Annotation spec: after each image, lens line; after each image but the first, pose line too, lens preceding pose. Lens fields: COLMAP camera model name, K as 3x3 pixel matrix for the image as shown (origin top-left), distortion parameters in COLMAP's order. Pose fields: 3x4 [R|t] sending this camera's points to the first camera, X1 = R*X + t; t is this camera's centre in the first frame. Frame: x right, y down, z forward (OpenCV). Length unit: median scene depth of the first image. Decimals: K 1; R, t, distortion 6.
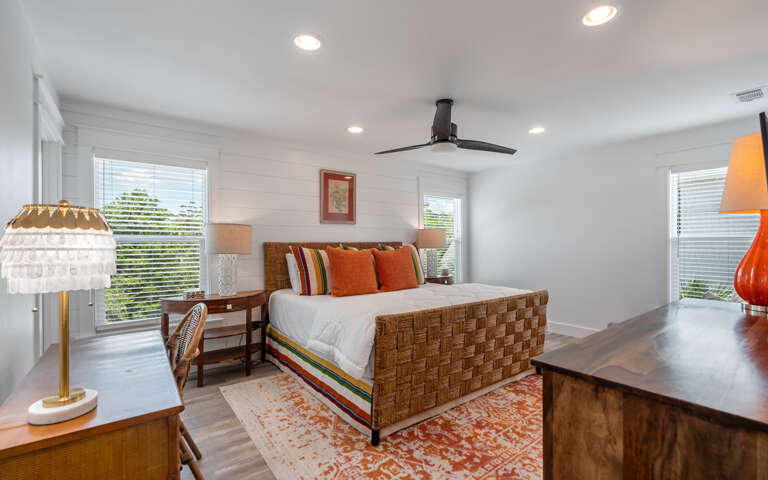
lens RADIAL K [[349.2, 0, 383.0], [0, 349.2, 241.3], [0, 0, 1]] dist [-0.006090, 0.000258]
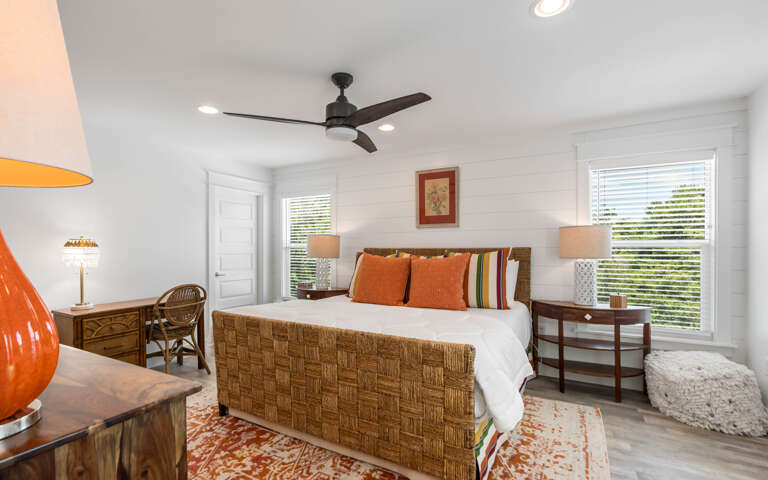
lens RADIAL K [[349.2, 0, 366.5], [0, 349.2, 249.8], [0, 0, 1]] dist [-0.006090, 0.000258]
pose [[0.391653, 0.010510, -0.920053, 1.028068], [0.005689, 0.999888, 0.013844, -0.009611], [0.920095, -0.010657, 0.391550, 0.787085]]
